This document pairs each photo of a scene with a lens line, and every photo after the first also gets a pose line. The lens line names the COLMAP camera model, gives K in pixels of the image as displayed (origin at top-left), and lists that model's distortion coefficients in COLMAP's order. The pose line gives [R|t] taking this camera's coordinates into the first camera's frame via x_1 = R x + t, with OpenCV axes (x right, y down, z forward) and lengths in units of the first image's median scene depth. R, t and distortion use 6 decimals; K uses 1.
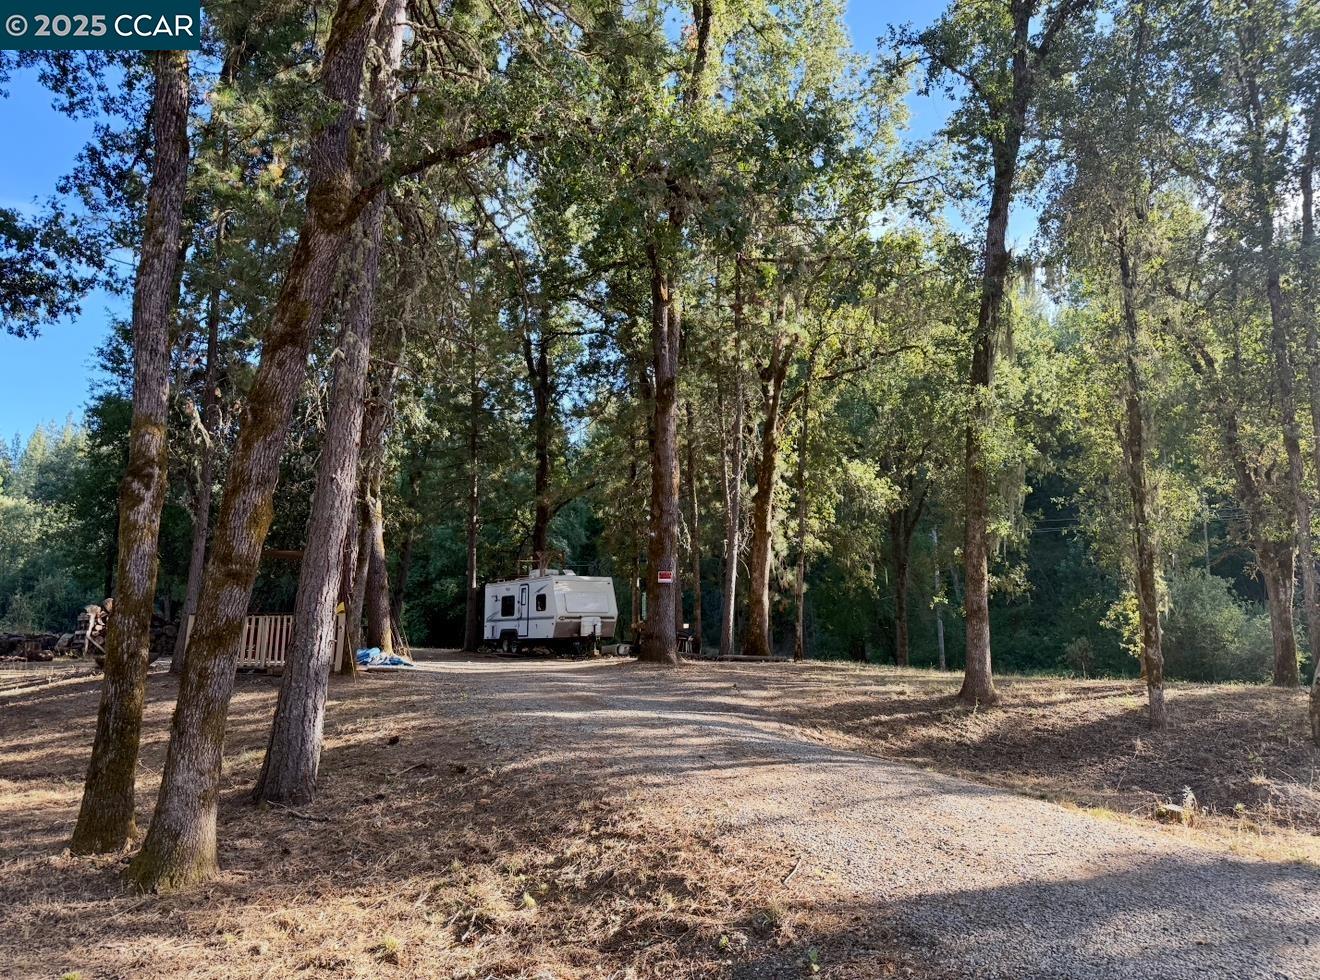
lens RADIAL K [[937.6, 0, 660.0], [0, 937.6, 490.0], [0, 0, 1]] dist [0.097729, -0.086330]
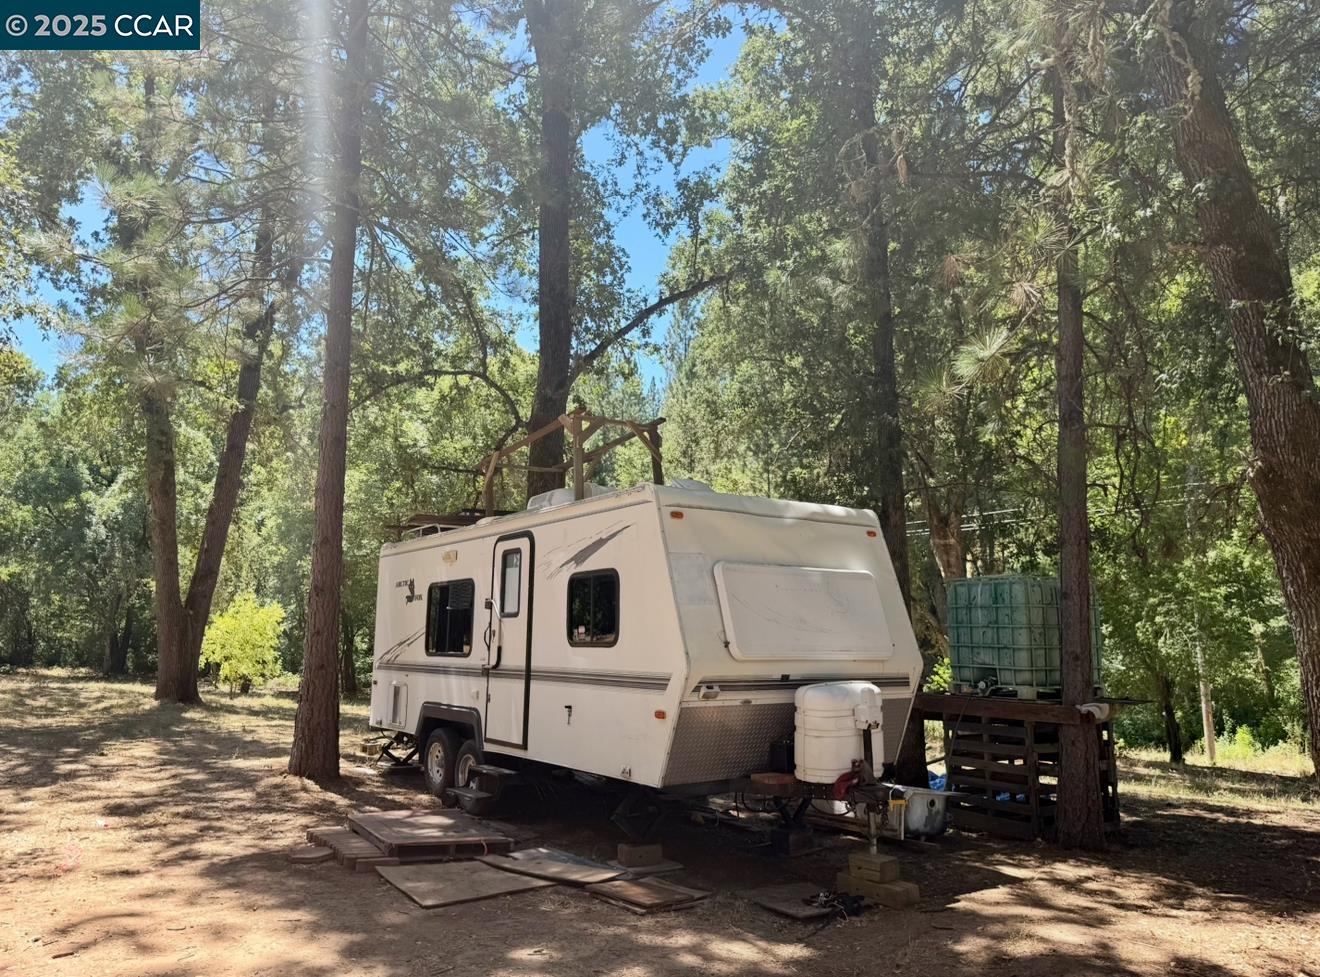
lens RADIAL K [[937.6, 0, 660.0], [0, 937.6, 488.5], [0, 0, 1]] dist [0.097729, -0.086330]
pose [[0.998727, 0.025692, 0.043403, -0.149755], [-0.025196, 0.999611, -0.011957, 0.115306], [-0.043693, 0.010849, 0.998986, 0.955791]]
